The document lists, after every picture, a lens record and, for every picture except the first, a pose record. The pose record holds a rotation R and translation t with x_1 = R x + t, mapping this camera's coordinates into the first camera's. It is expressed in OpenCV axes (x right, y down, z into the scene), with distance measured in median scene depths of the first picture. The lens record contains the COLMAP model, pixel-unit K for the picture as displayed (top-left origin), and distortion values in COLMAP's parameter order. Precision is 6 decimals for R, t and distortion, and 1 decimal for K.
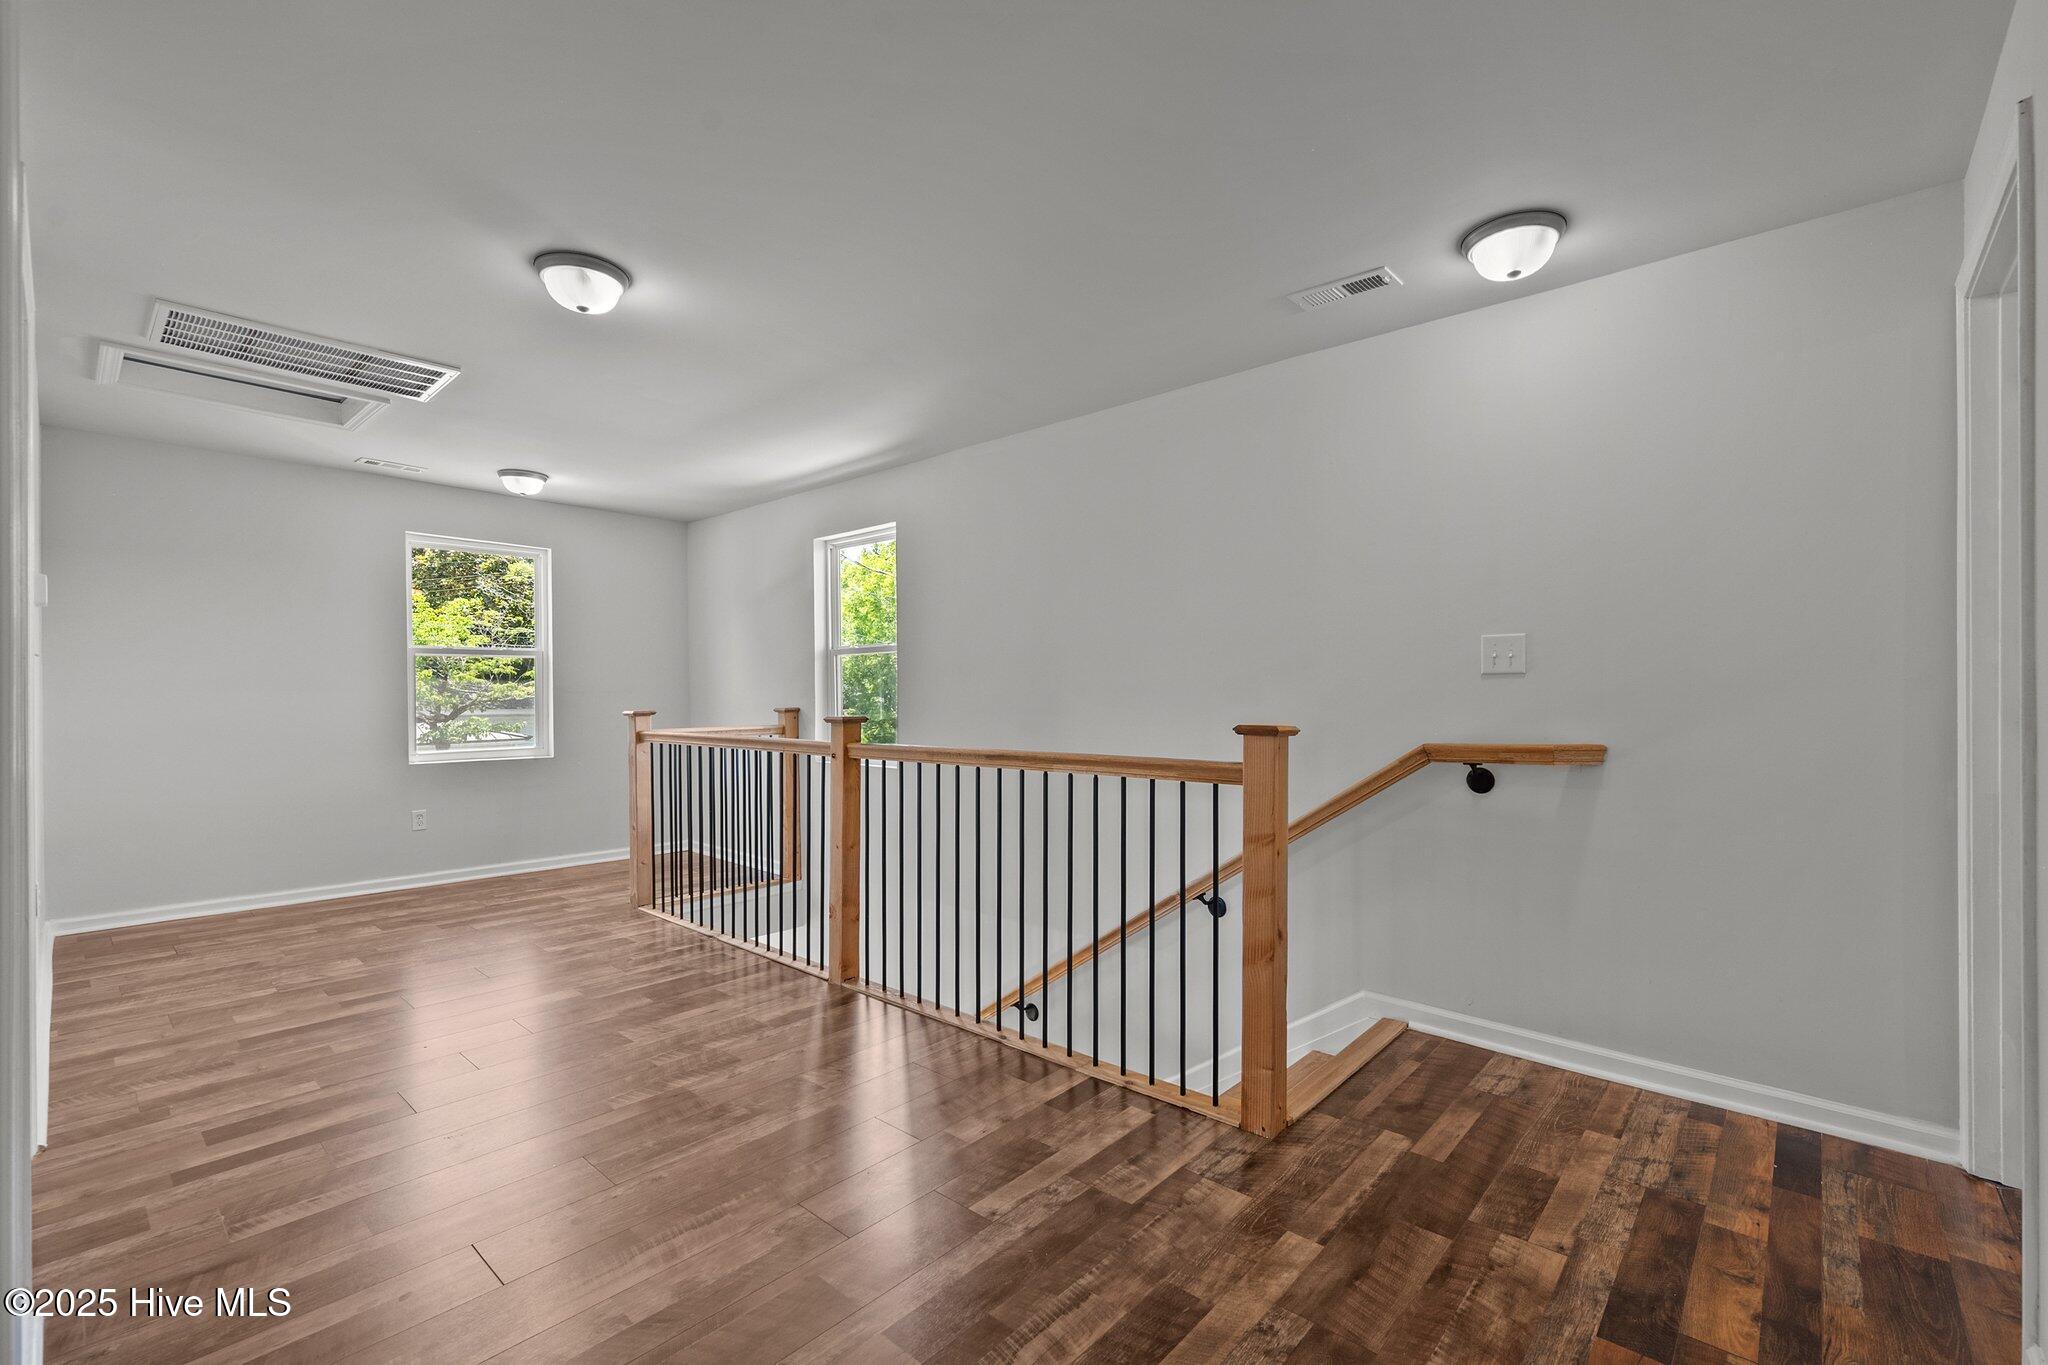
lens RADIAL K [[885.1, 0, 1030.8], [0, 885.1, 691.5], [0, 0, 1]] dist [-0.000138, 0.000126]
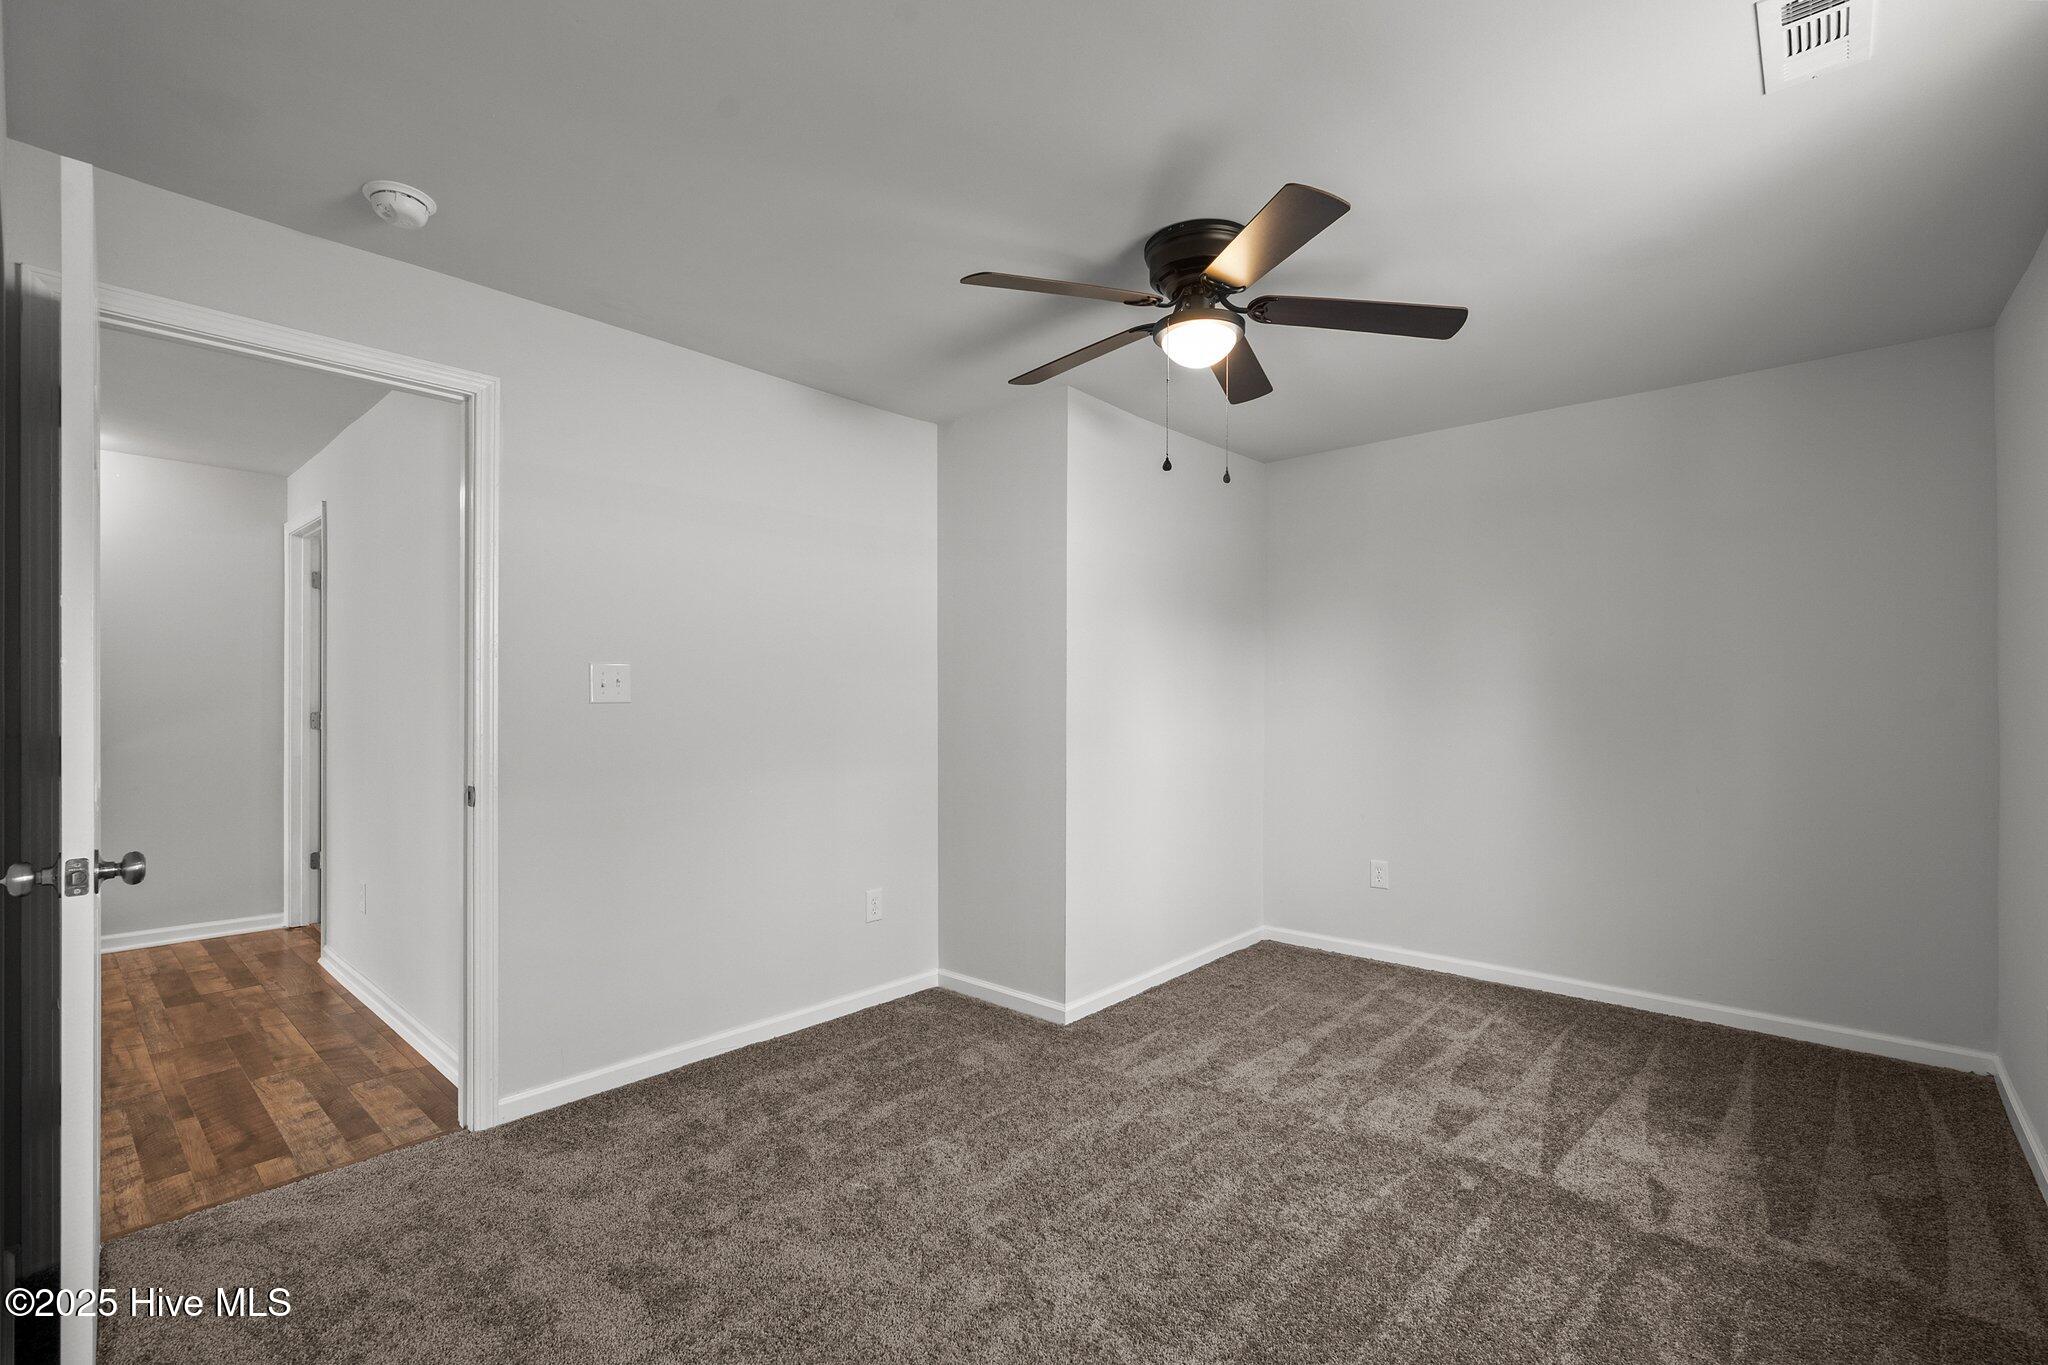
lens RADIAL K [[885.1, 0, 1030.8], [0, 885.1, 691.5], [0, 0, 1]] dist [-0.000138, 0.000126]
pose [[-0.003682, 0.001845, 0.999992, -1.163655], [-0.000057, 0.999998, -0.001845, -0.043494], [-0.999993, -0.000063, -0.003682, -0.848329]]
